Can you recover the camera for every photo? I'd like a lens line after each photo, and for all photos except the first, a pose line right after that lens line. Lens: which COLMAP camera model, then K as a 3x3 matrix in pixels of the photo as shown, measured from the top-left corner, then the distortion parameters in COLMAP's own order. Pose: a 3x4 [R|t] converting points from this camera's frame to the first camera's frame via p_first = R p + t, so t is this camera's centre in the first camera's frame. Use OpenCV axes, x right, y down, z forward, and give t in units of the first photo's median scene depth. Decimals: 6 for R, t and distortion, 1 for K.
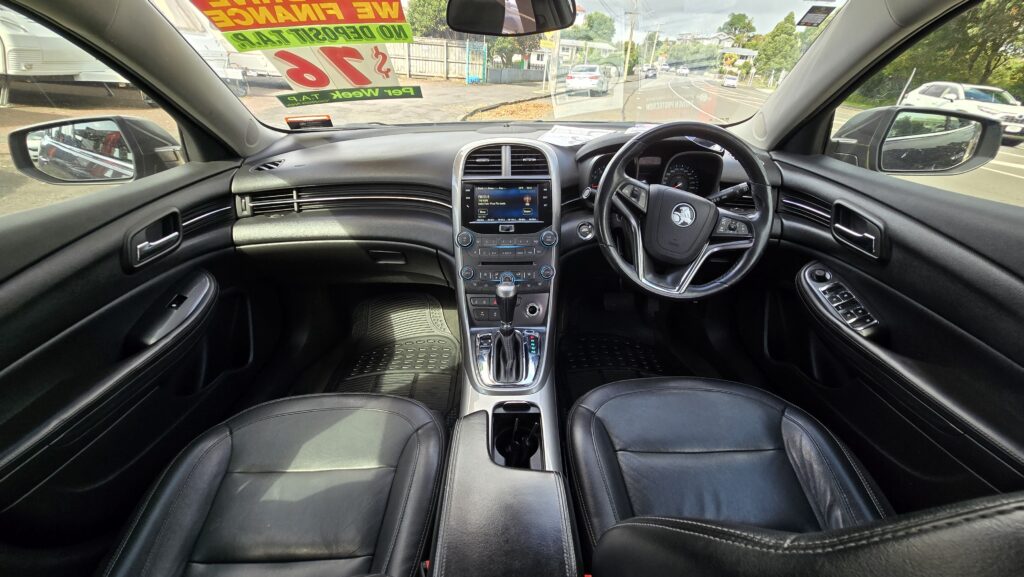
lens RADIAL K [[436.0, 0, 512.0], [0, 436.0, 288.5], [0, 0, 1]] dist [-0.001806, -0.000329]
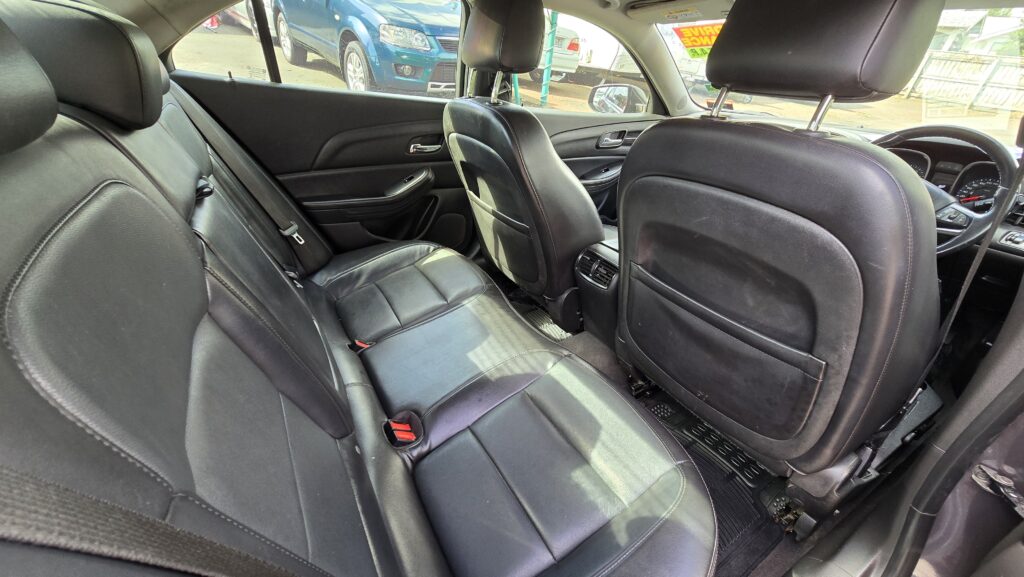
lens RADIAL K [[436.0, 0, 512.0], [0, 436.0, 288.5], [0, 0, 1]] dist [-0.001806, -0.000329]
pose [[0.528029, 0.428837, -0.732997, 0.786985], [-0.450696, 0.873061, 0.186113, 0.337770], [0.719763, 0.232086, 0.654276, -0.585245]]
